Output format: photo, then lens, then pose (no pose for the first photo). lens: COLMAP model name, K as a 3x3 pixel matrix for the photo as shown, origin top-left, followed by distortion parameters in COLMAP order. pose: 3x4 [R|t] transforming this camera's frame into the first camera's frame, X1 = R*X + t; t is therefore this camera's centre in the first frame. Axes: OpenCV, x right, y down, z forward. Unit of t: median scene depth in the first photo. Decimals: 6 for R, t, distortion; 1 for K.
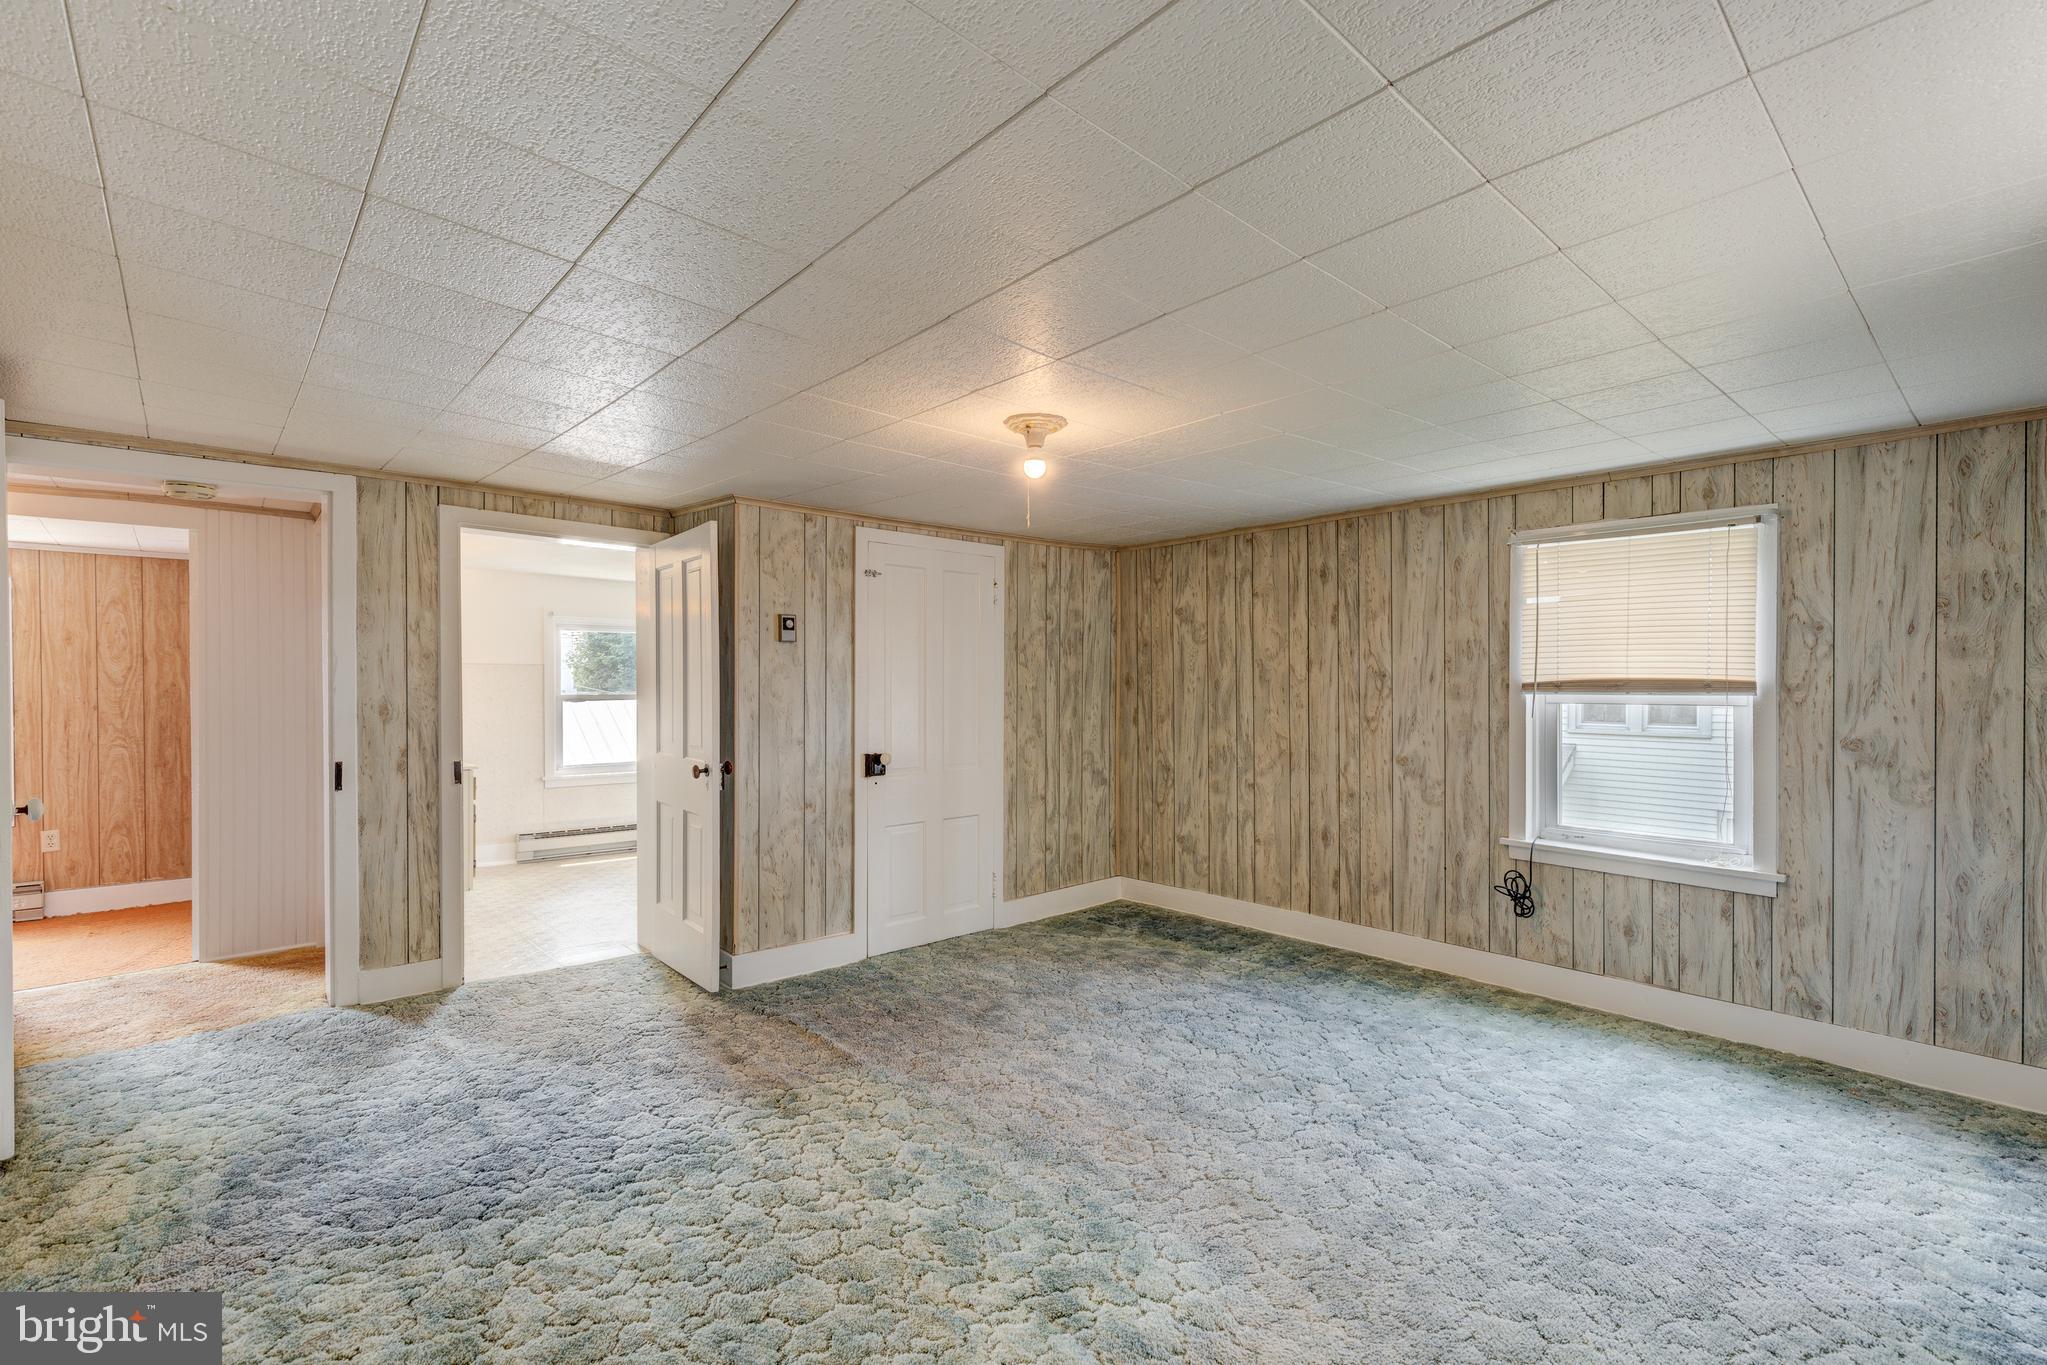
lens RADIAL K [[925.3, 0, 1033.3], [0, 925.3, 691.0], [0, 0, 1]] dist [0.002441, -0.000273]
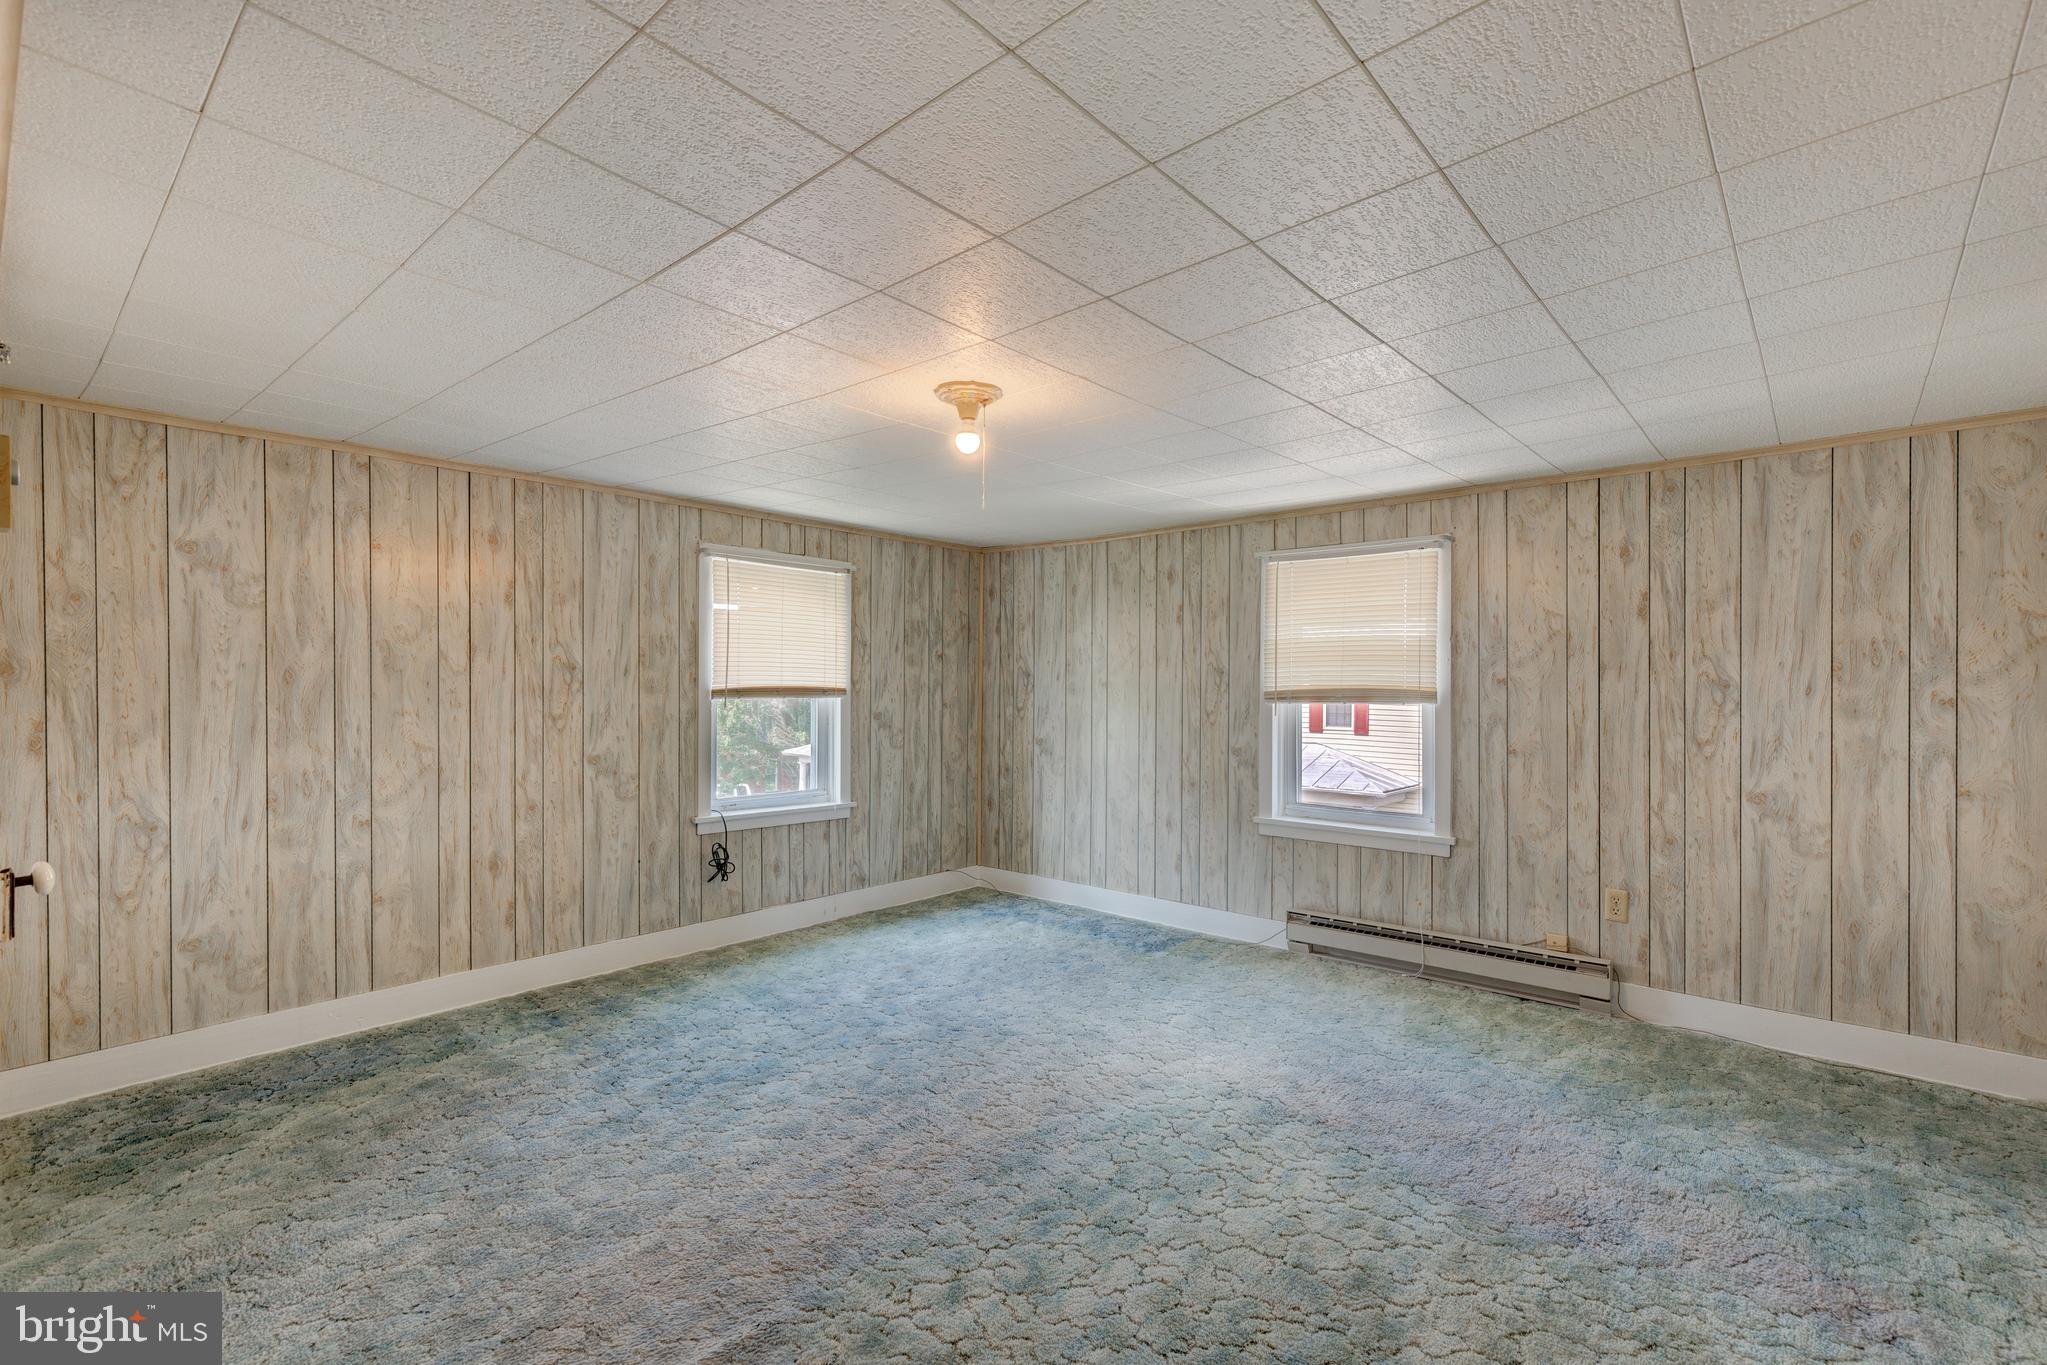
lens RADIAL K [[925.3, 0, 1033.3], [0, 925.3, 691.0], [0, 0, 1]] dist [0.002441, -0.000273]
pose [[-0.132842, -0.006809, 0.991114, -0.684604], [0.004362, 0.999963, 0.007455, 0.001341], [-0.991128, 0.005314, -0.132807, 0.801886]]
